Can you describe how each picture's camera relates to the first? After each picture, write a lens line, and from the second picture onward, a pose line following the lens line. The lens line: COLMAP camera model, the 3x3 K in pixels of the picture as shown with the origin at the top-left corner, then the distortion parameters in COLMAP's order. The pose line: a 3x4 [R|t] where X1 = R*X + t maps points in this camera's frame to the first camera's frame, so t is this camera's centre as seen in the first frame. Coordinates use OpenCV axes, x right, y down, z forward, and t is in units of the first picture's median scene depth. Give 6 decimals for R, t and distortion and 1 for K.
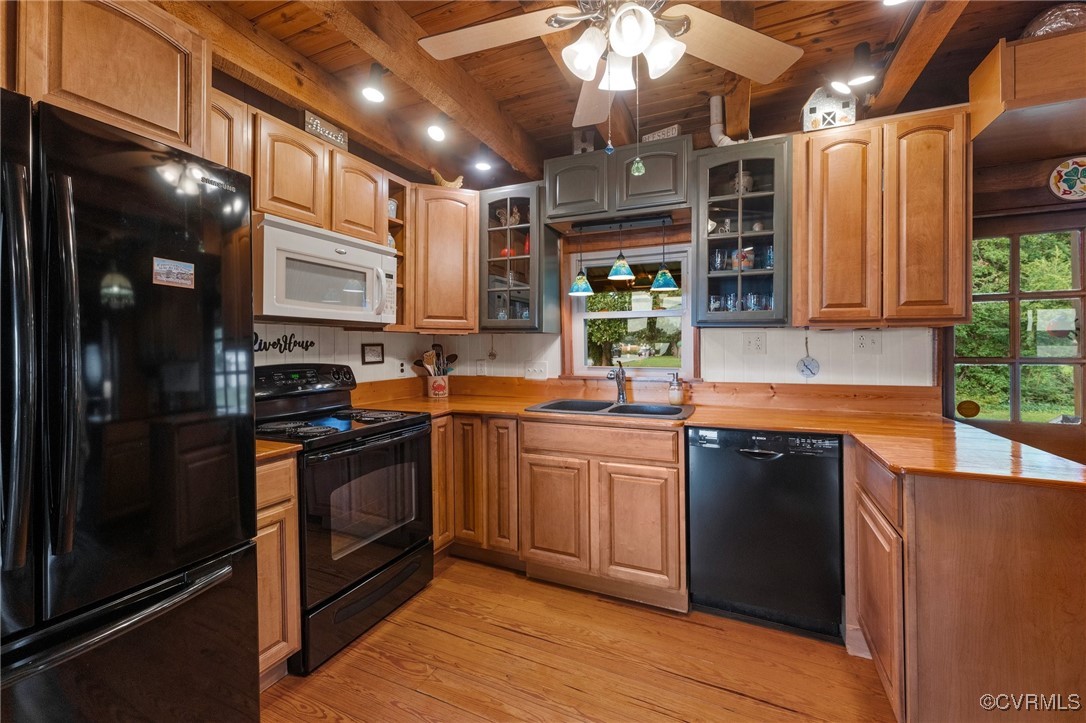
lens RADIAL K [[439.0, 0, 541.4], [0, 439.0, 347.9], [0, 0, 1]] dist [0.001614, 0.000381]
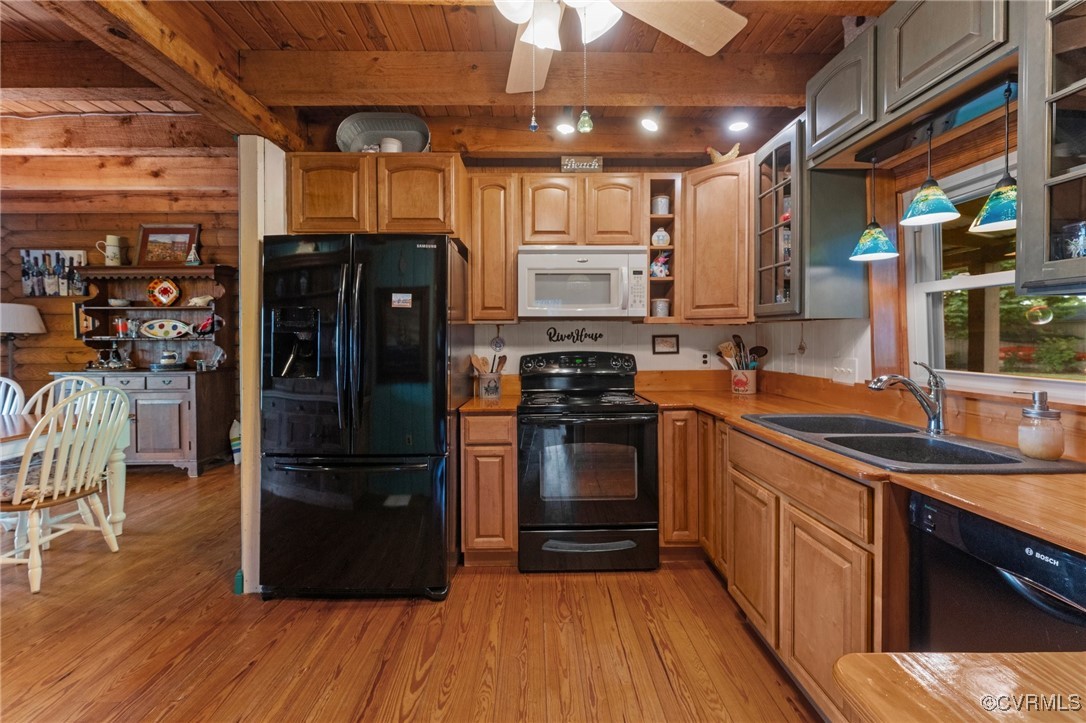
lens RADIAL K [[439.0, 0, 541.4], [0, 439.0, 347.9], [0, 0, 1]] dist [0.001614, 0.000381]
pose [[0.449314, 0.020877, -0.893130, 0.511418], [-0.001054, 0.999739, 0.022838, -0.003019], [0.893373, -0.009320, 0.449219, 0.301243]]
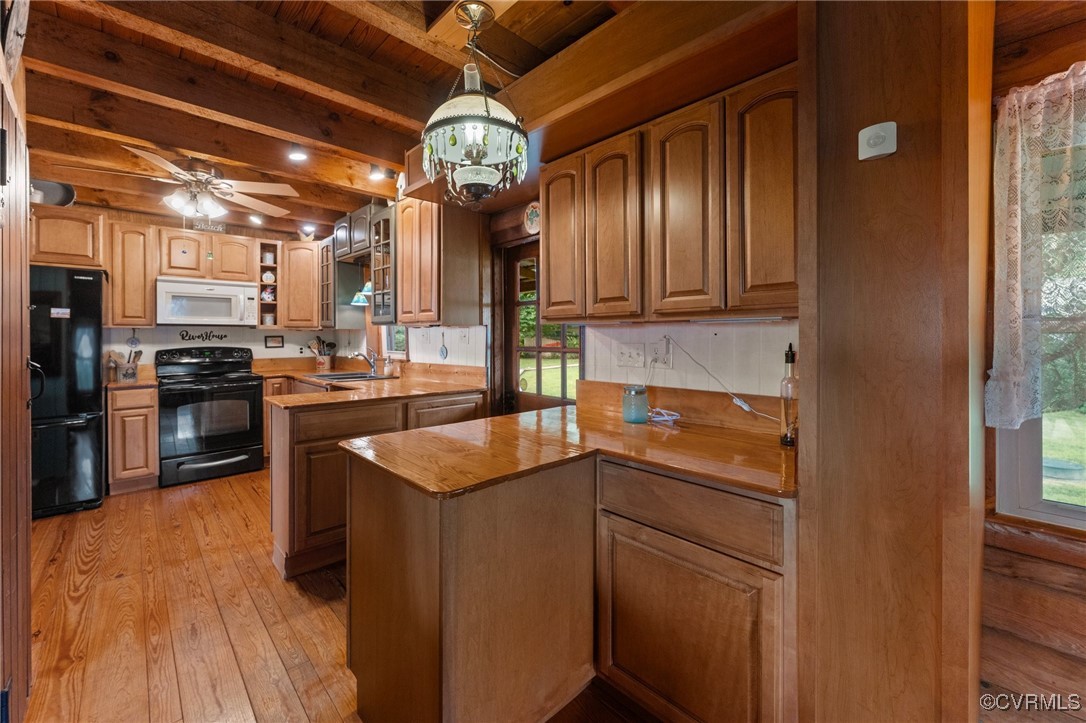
lens RADIAL K [[422.1, 0, 516.6], [0, 422.1, 339.0], [0, 0, 1]] dist [0.000627, 0.000076]
pose [[0.925186, 0.004433, -0.379489, 1.318796], [-0.003408, 0.999988, 0.003375, -0.008194], [0.379499, -0.001829, 0.925190, -0.190997]]
